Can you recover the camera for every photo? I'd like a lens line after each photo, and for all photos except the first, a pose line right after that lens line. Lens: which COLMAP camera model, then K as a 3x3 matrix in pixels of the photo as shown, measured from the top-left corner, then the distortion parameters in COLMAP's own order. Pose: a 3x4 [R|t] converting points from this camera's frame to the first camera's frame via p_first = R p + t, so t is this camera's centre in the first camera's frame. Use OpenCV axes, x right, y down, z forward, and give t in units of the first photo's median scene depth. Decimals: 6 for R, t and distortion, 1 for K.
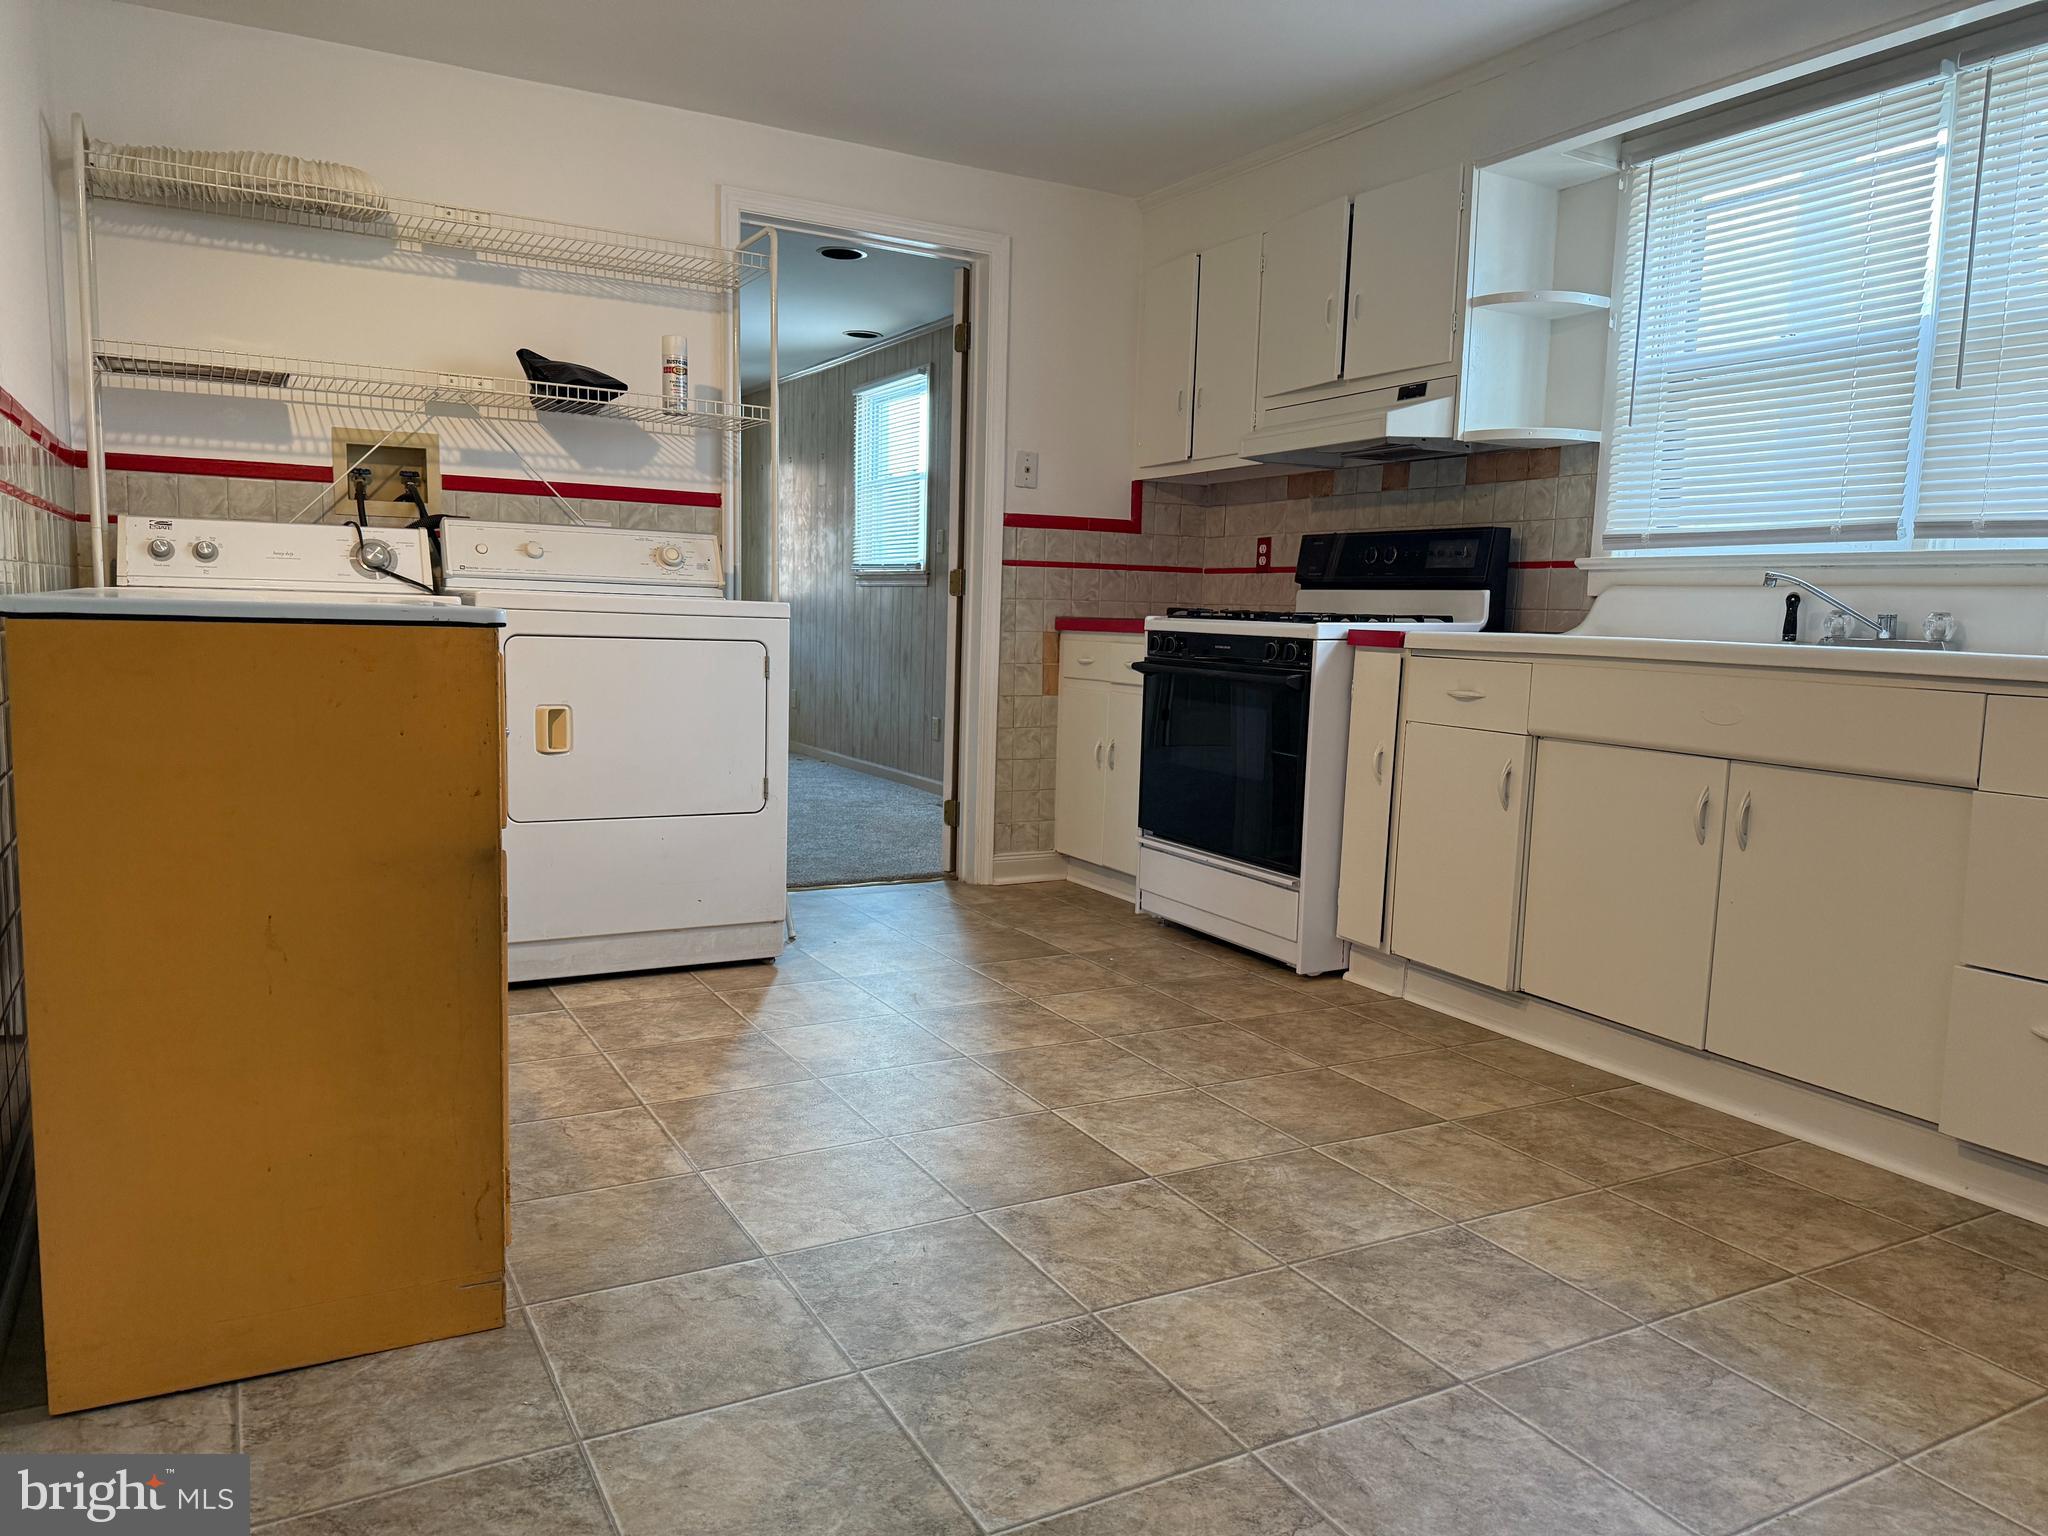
lens RADIAL K [[1411.1, 0, 1016.4], [0, 1411.1, 788.9], [0, 0, 1]] dist [0.089118, -0.127425]
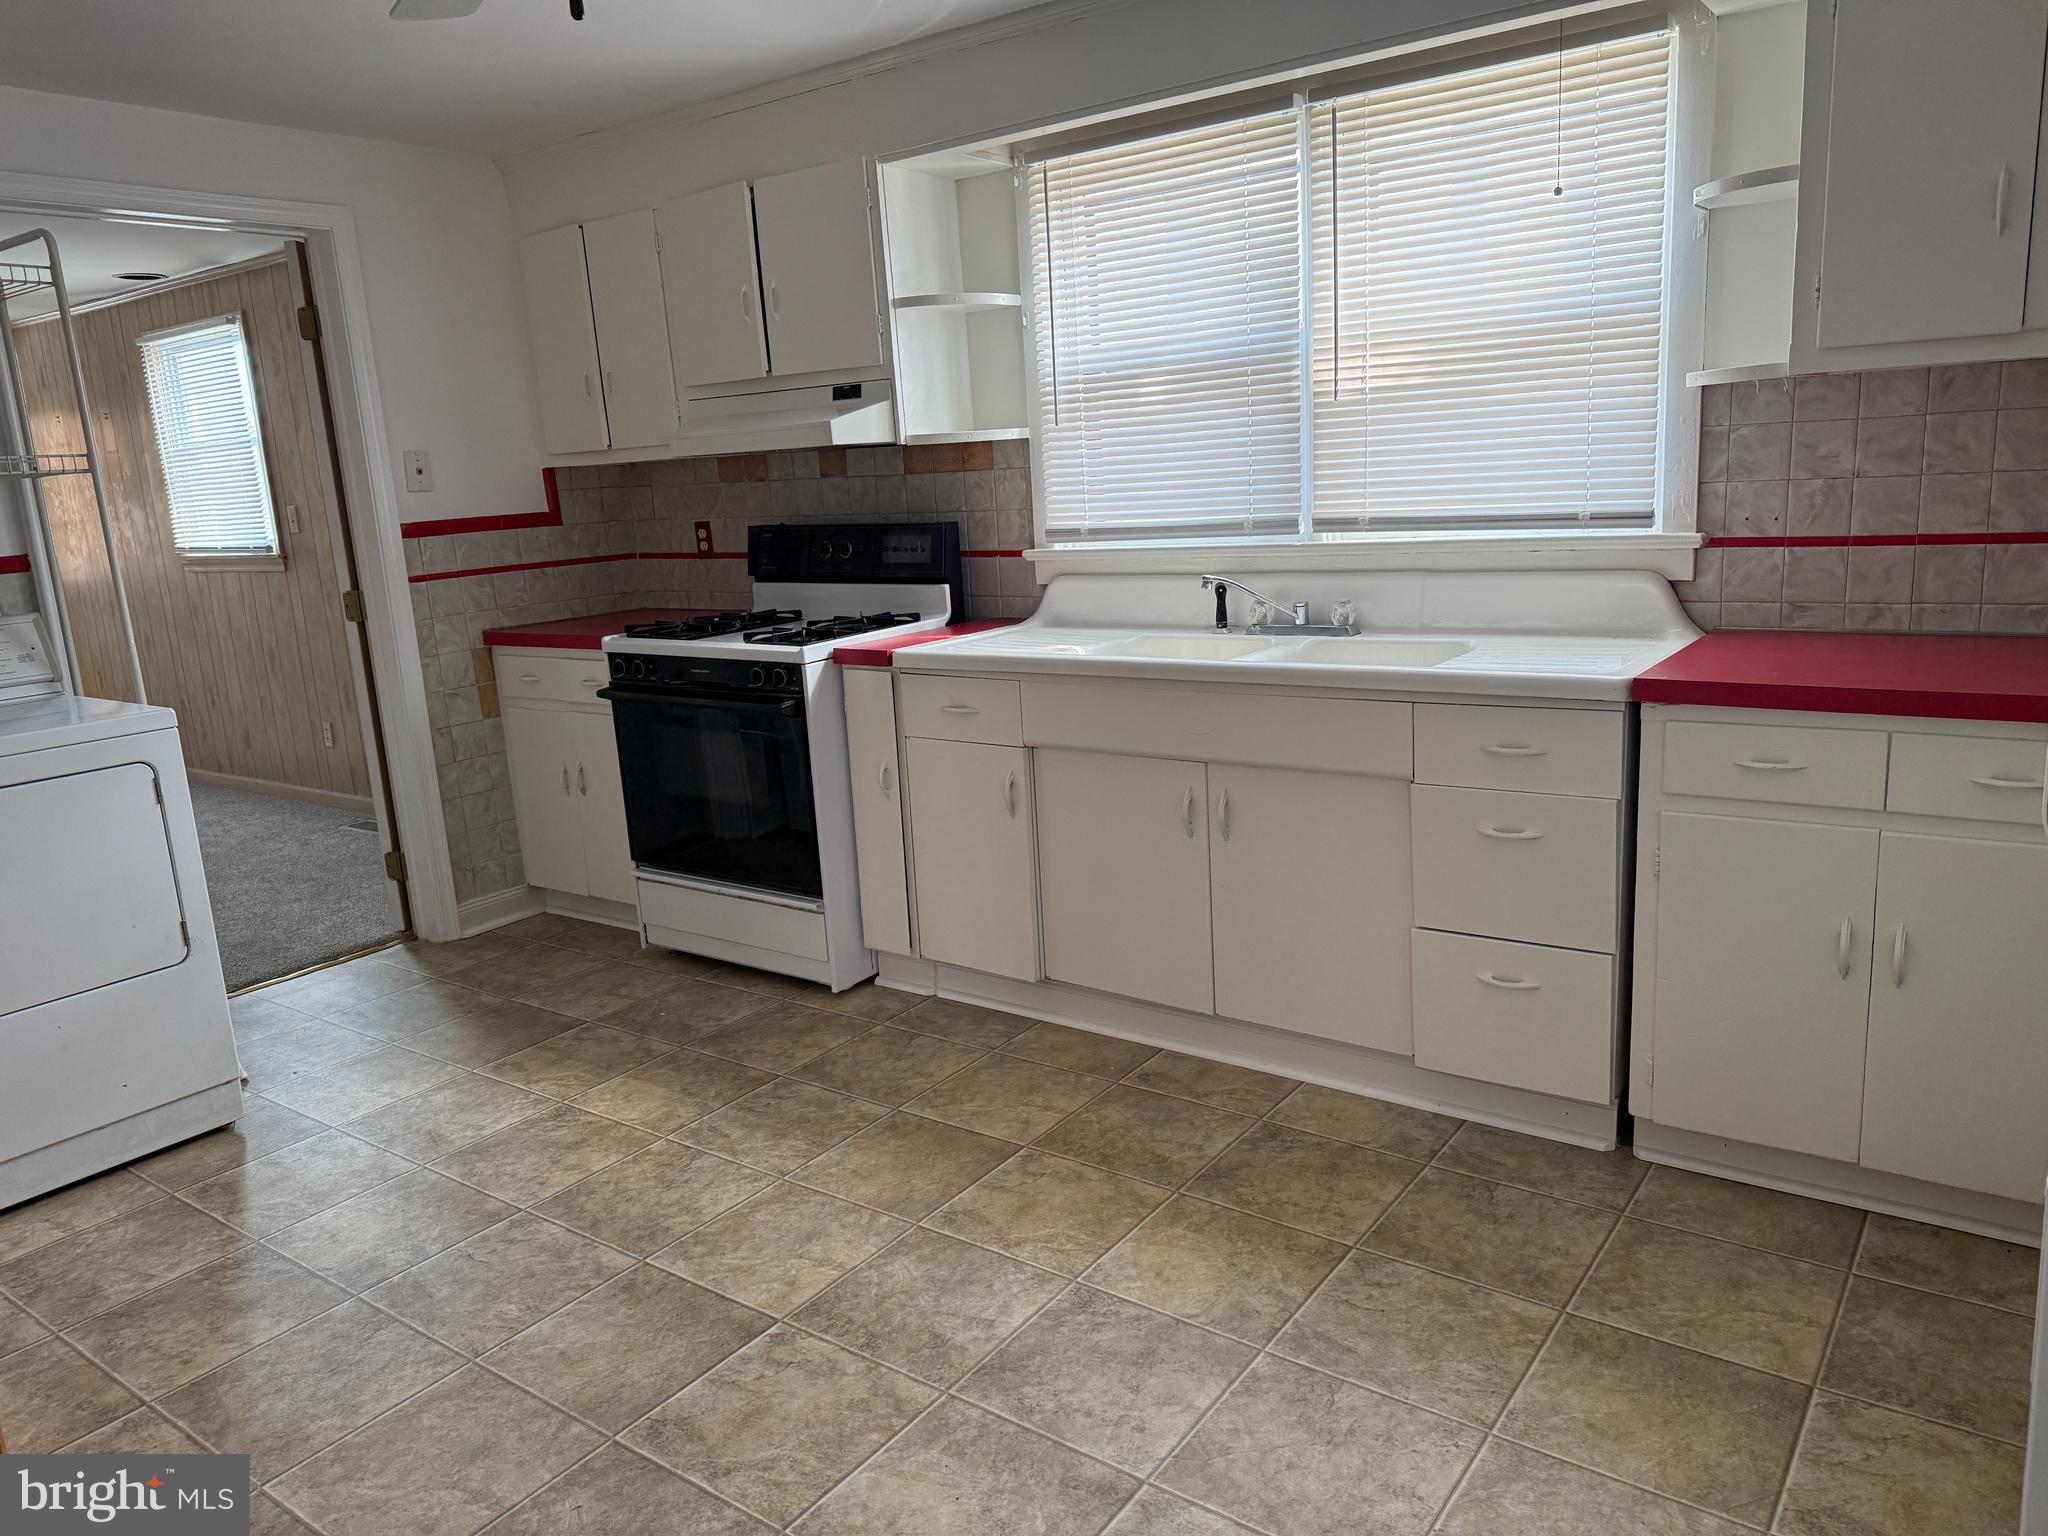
lens RADIAL K [[1411.1, 0, 1016.4], [0, 1411.1, 788.9], [0, 0, 1]] dist [0.089118, -0.127425]
pose [[0.904663, -0.172301, 0.389739, -0.050560], [0.137507, 0.983718, 0.115715, -0.114785], [-0.403331, -0.051091, 0.913627, 0.045778]]
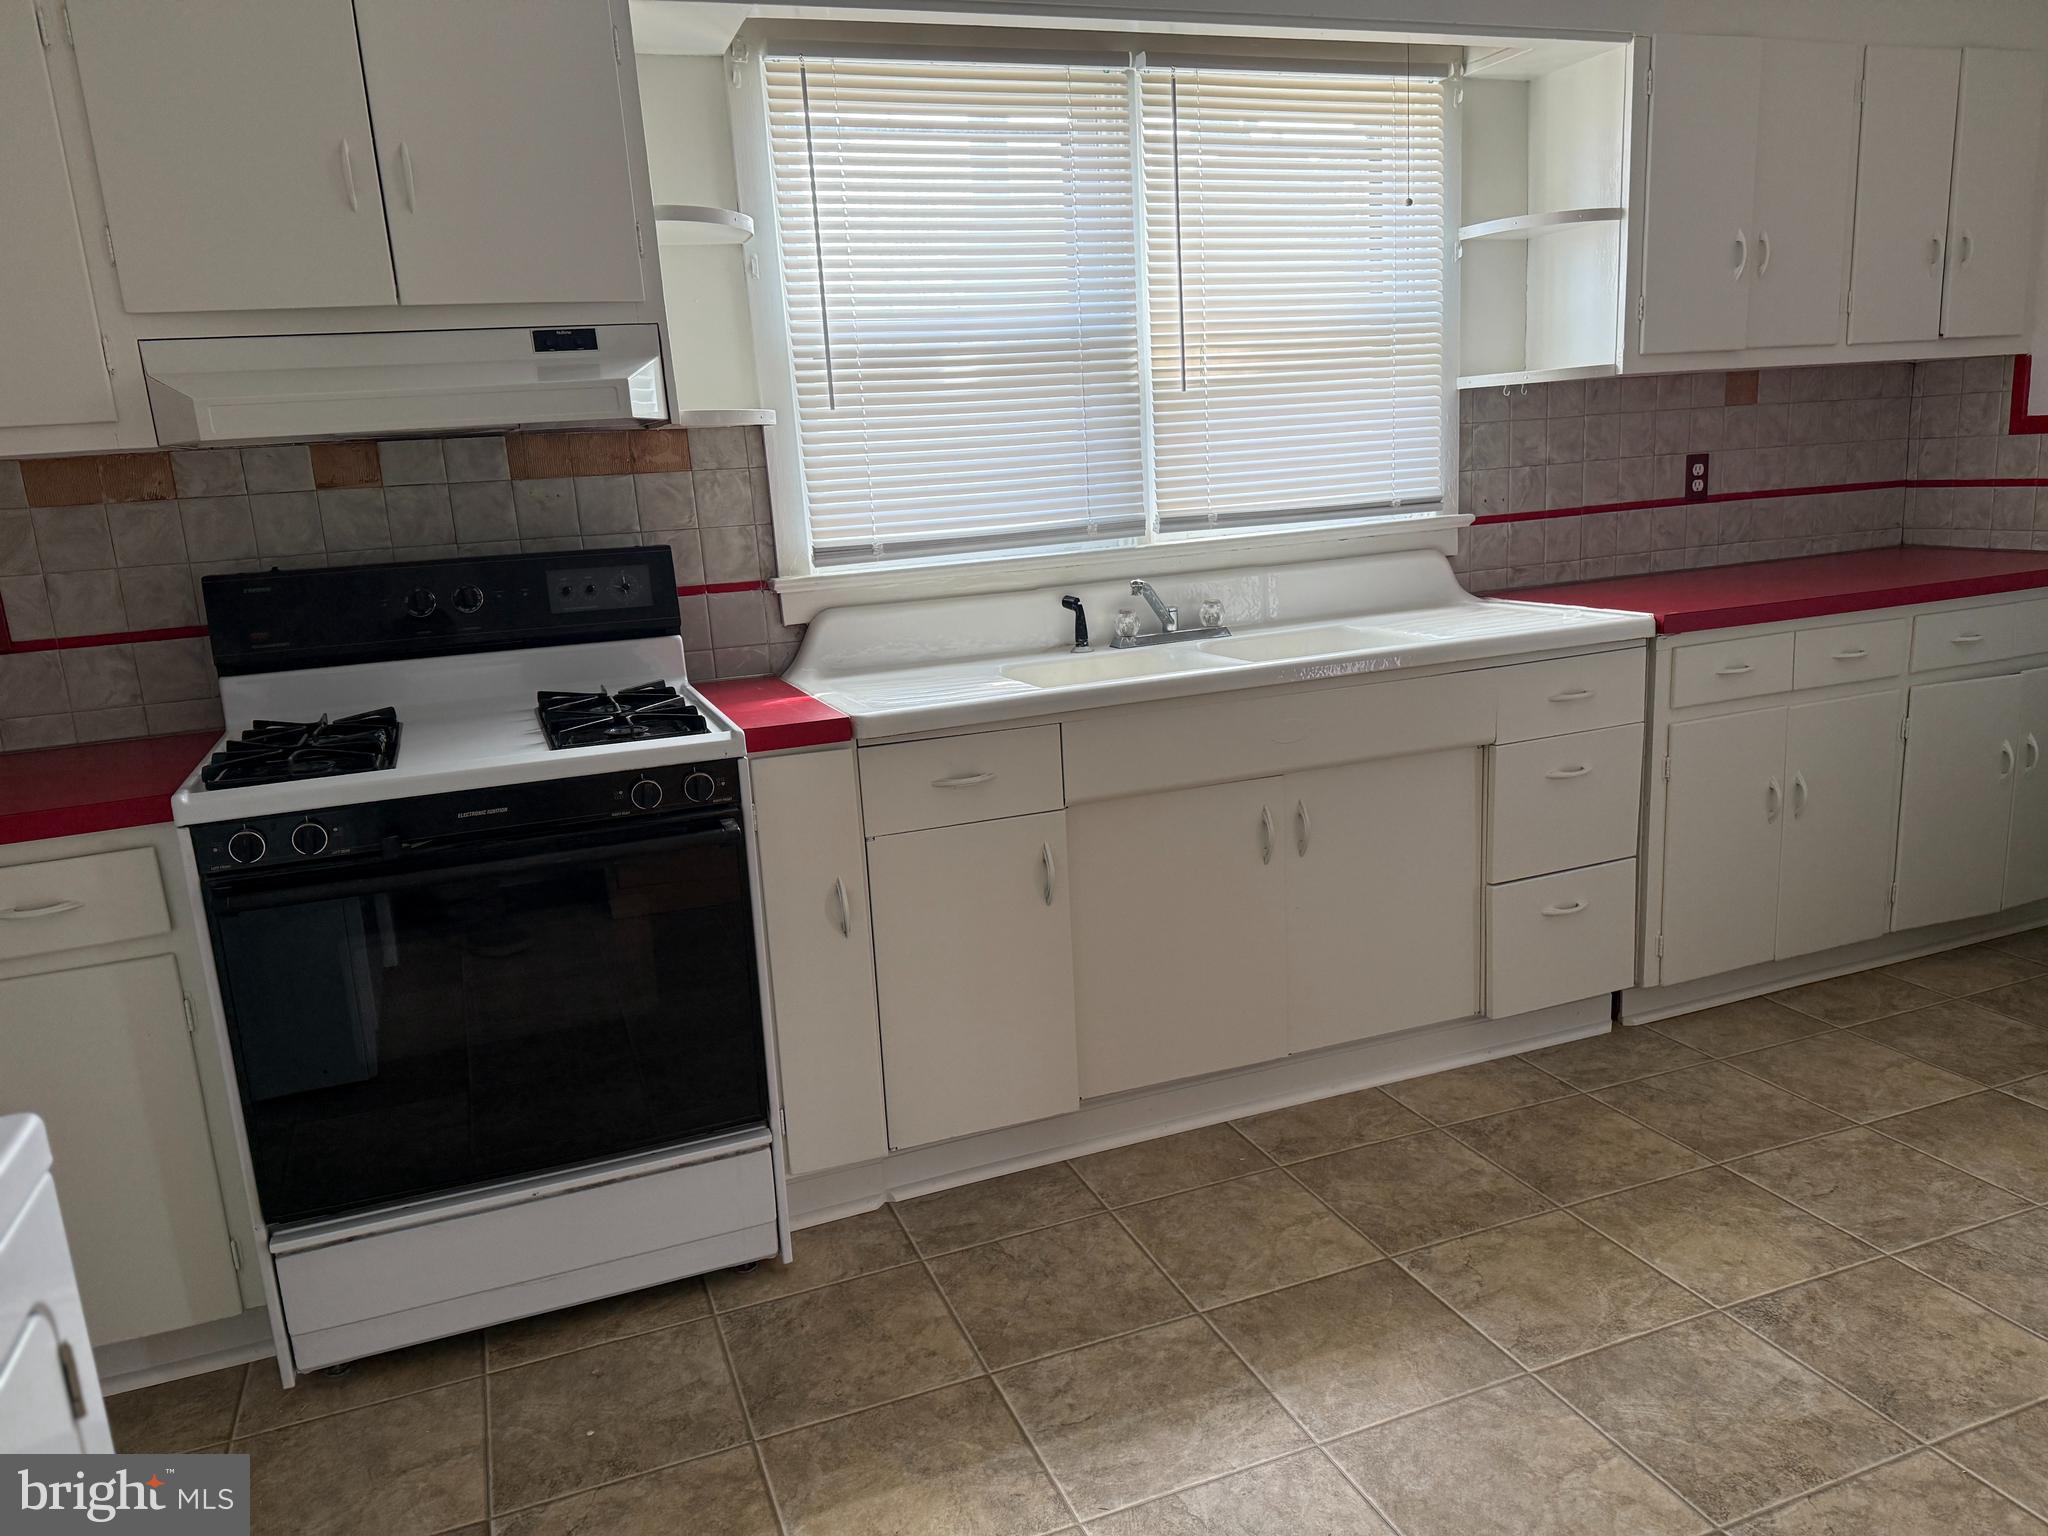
lens RADIAL K [[1433.9, 0, 1021.7], [0, 1433.9, 780.3], [0, 0, 1]] dist [0.168092, -0.311303]
pose [[0.133369, -0.252878, 0.958262, -0.382214], [0.192548, 0.955087, 0.225241, -0.217128], [-0.972182, 0.154471, 0.176071, 0.783106]]
